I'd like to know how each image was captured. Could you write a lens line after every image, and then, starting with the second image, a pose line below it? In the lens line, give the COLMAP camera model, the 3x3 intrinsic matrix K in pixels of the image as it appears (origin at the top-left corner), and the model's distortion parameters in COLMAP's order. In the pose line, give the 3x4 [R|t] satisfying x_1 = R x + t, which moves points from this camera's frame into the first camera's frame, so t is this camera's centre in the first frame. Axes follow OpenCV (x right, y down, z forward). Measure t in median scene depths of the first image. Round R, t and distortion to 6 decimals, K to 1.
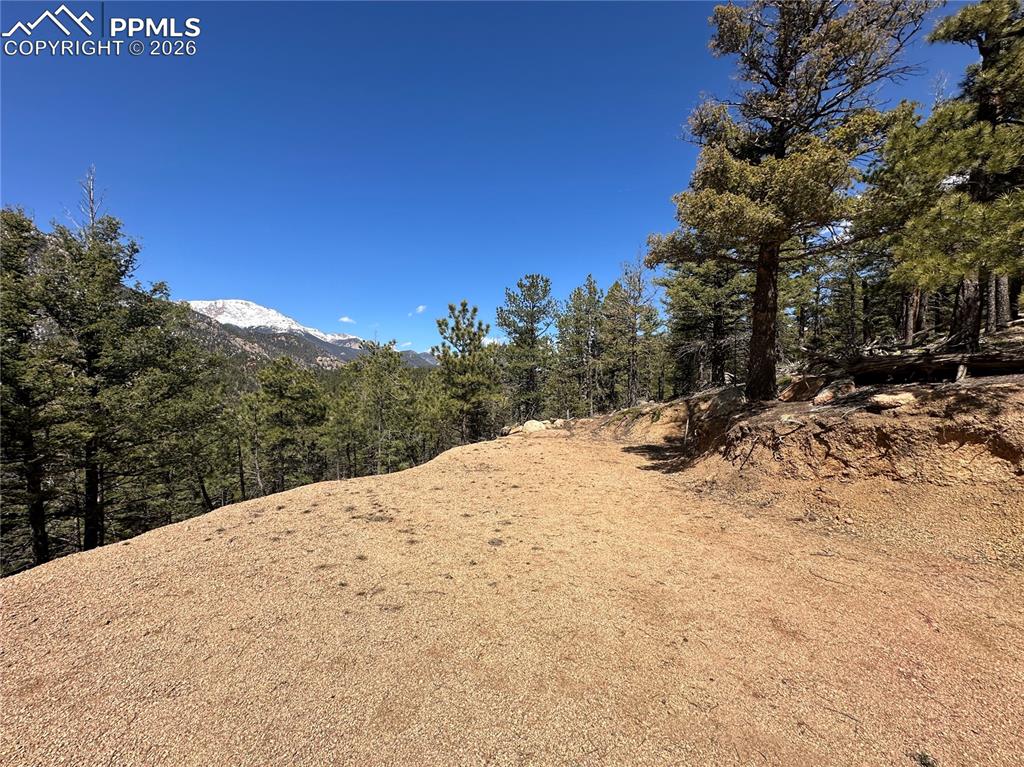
lens RADIAL K [[409.8, 0, 515.0], [0, 409.8, 383.1], [0, 0, 1]] dist [0.000298, -0.000025]
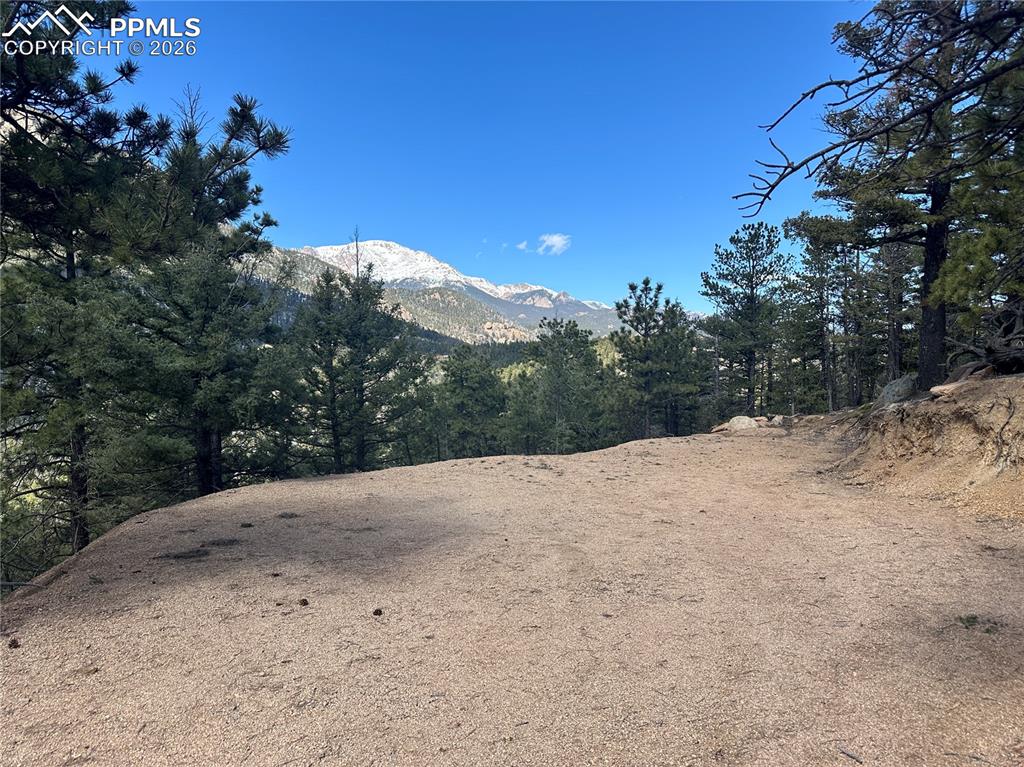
lens RADIAL K [[724.0, 0, 513.4], [0, 724.0, 385.4], [0, 0, 1]] dist [0.061983, -0.000709]
pose [[0.916661, -0.001172, -0.399664, 0.206816], [0.014427, 0.999441, 0.030159, -0.018296], [0.399405, -0.033411, 0.916166, -0.482732]]
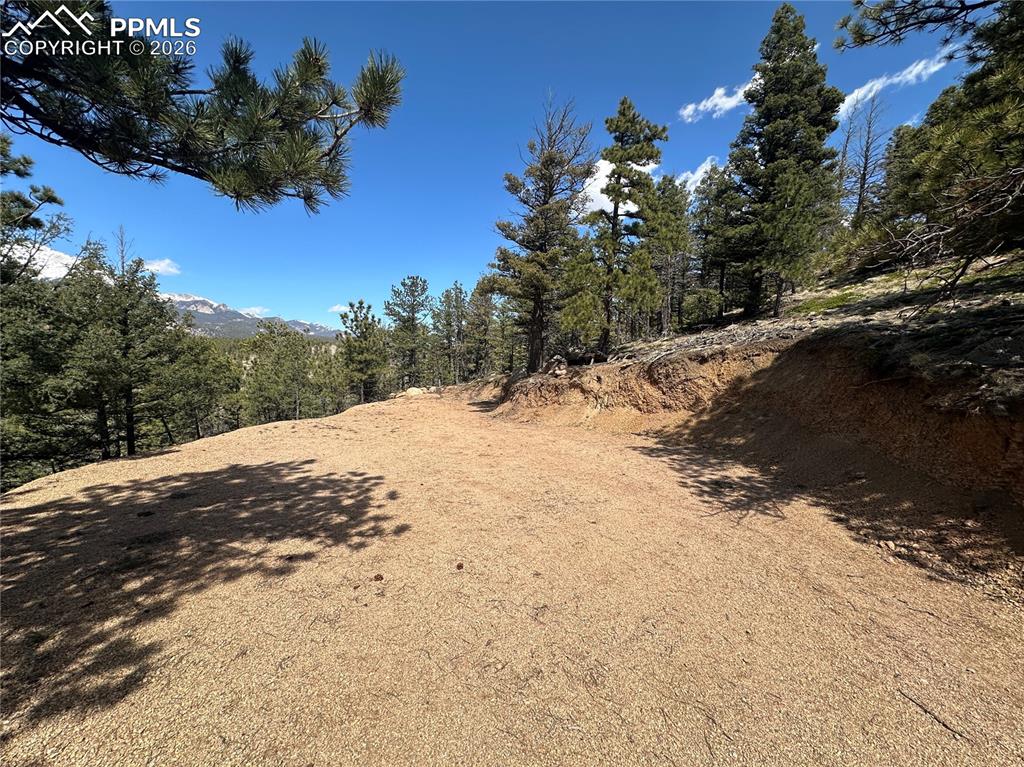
lens RADIAL K [[409.8, 0, 515.9], [0, 409.8, 382.8], [0, 0, 1]] dist [0.000298, -0.000025]
pose [[0.961308, -0.004032, 0.275445, -0.003871], [-0.013753, 0.997943, 0.062607, -0.015315], [-0.275131, -0.063973, 0.959276, -0.415839]]
